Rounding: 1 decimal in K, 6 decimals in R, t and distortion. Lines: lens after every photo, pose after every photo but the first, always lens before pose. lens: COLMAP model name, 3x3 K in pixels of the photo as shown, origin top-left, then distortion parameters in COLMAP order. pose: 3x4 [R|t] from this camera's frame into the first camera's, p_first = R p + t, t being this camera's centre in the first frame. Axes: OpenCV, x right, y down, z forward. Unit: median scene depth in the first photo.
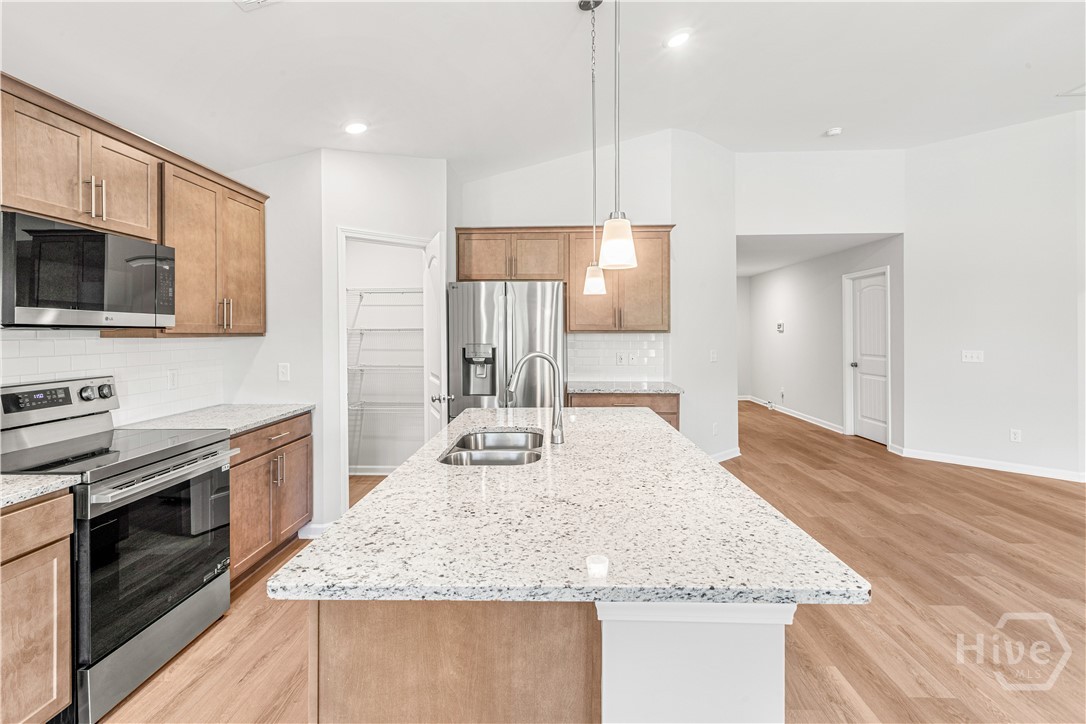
lens RADIAL K [[508.2, 0, 549.1], [0, 508.2, 338.5], [0, 0, 1]] dist [0.009698, 0.000188]
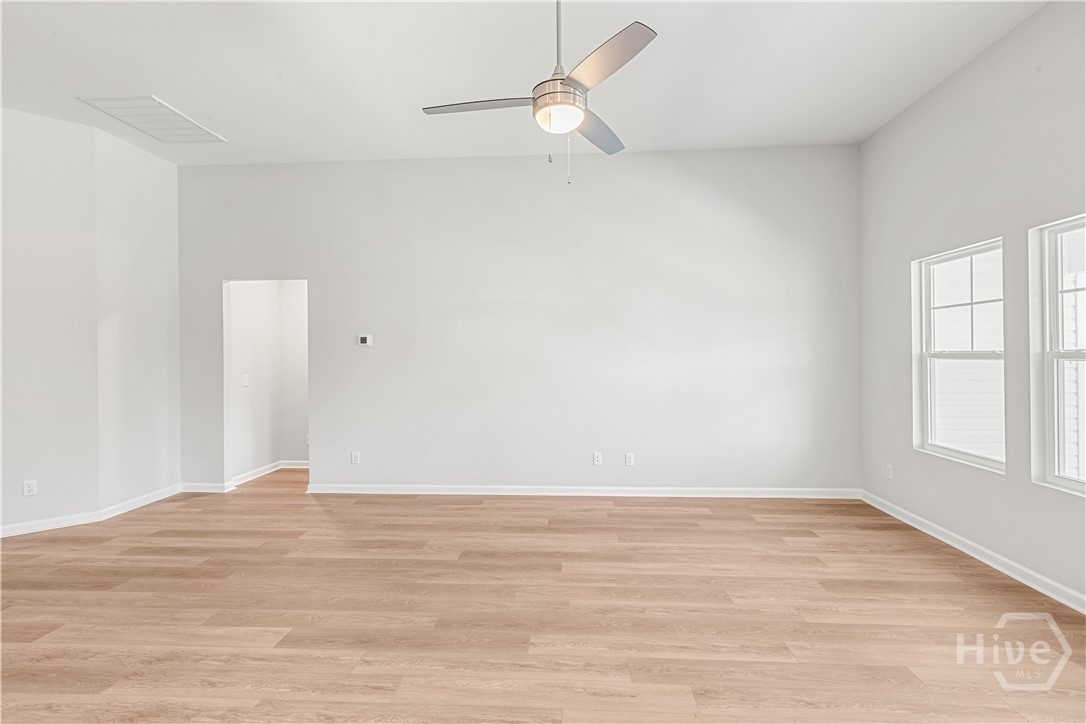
lens RADIAL K [[501.8, 0, 542.2], [0, 501.8, 346.7], [0, 0, 1]] dist [0.007277, -0.001303]
pose [[0.024782, 0.020375, 0.999485, 0.154974], [0.021568, 0.999549, -0.020912, -0.006882], [-0.999460, 0.022075, 0.024331, 0.210279]]
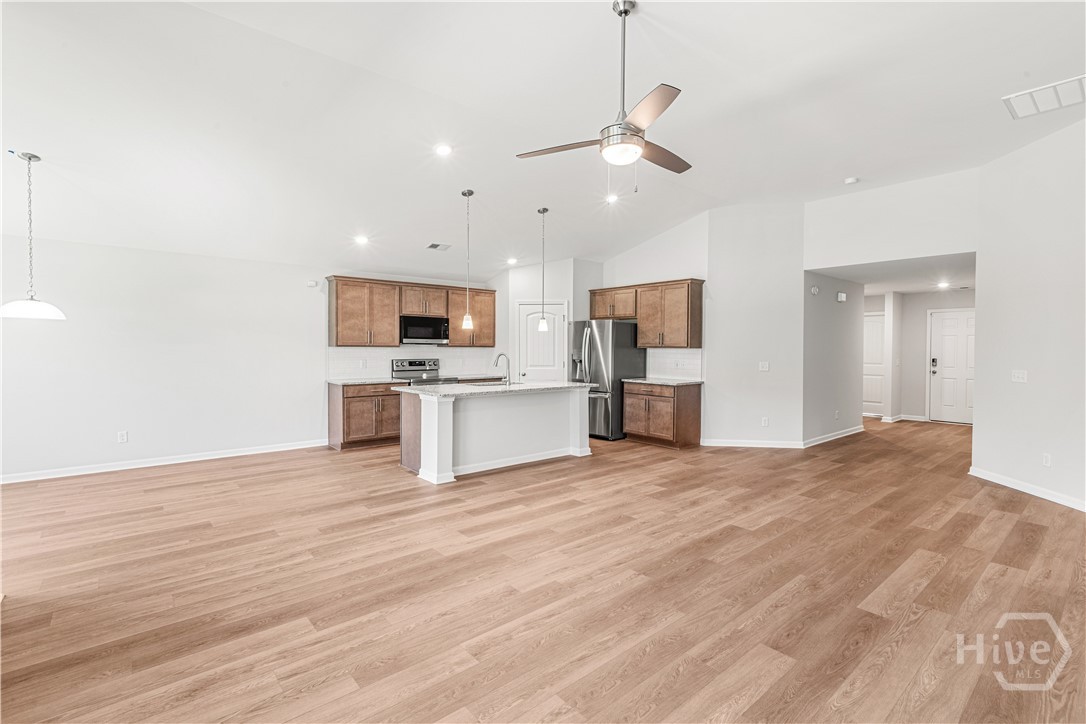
lens RADIAL K [[501.8, 0, 542.2], [0, 501.8, 346.7], [0, 0, 1]] dist [0.007277, -0.001303]
pose [[0.681169, 0.009576, -0.732064, 1.404089], [-0.018926, 0.999811, -0.004531, -0.000335], [0.731881, 0.016941, 0.681221, -0.489904]]
